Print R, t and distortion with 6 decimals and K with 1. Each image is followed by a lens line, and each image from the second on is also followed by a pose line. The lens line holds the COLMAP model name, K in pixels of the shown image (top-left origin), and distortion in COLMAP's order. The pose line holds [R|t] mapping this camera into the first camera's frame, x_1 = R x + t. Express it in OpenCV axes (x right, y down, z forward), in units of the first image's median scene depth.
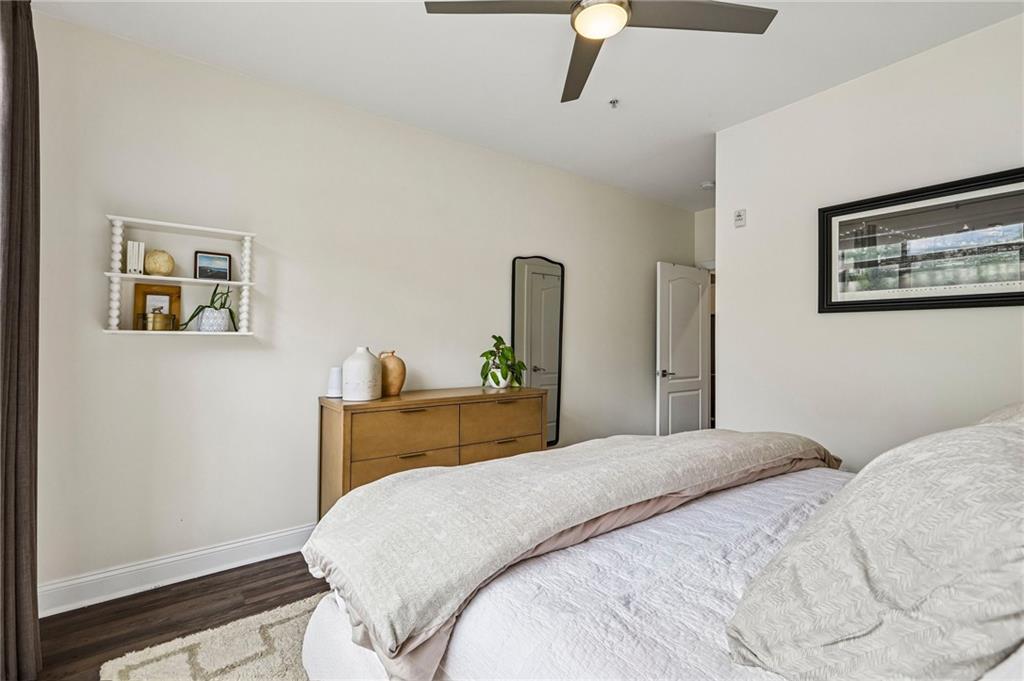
lens RADIAL K [[459.9, 0, 515.2], [0, 459.9, 342.7], [0, 0, 1]] dist [-0.002802, 0.000103]
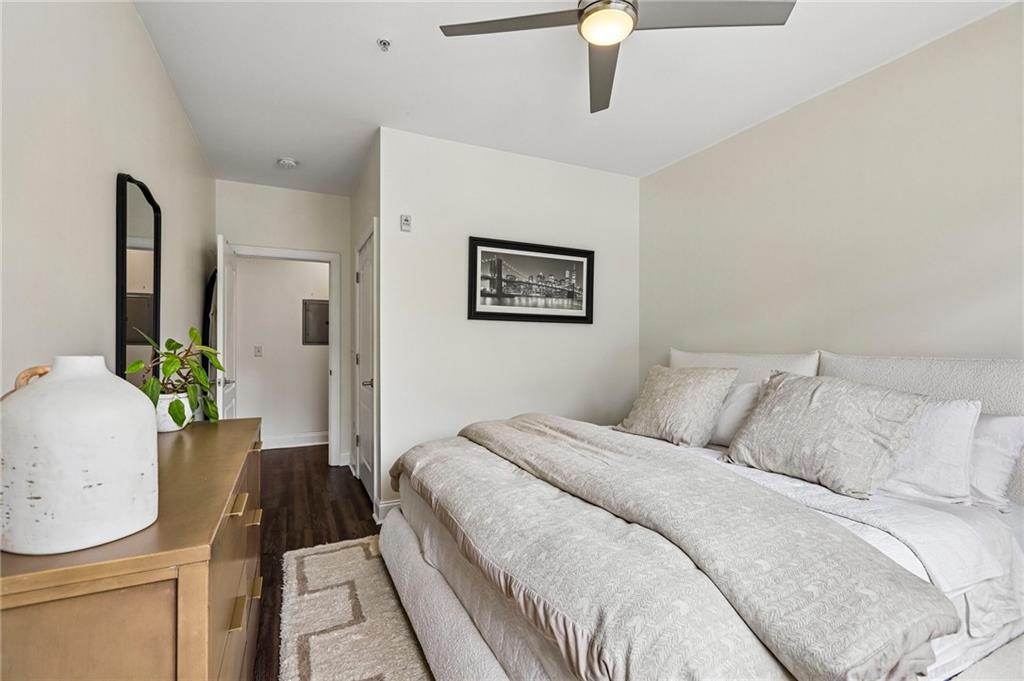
lens RADIAL K [[459.9, 0, 513.6], [0, 459.9, 342.6], [0, 0, 1]] dist [-0.002802, 0.000103]
pose [[0.187795, 0.004264, 0.982199, -0.569354], [-0.001383, 0.999991, -0.004077, 0.003657], [-0.982207, -0.000593, 0.187799, 0.675163]]
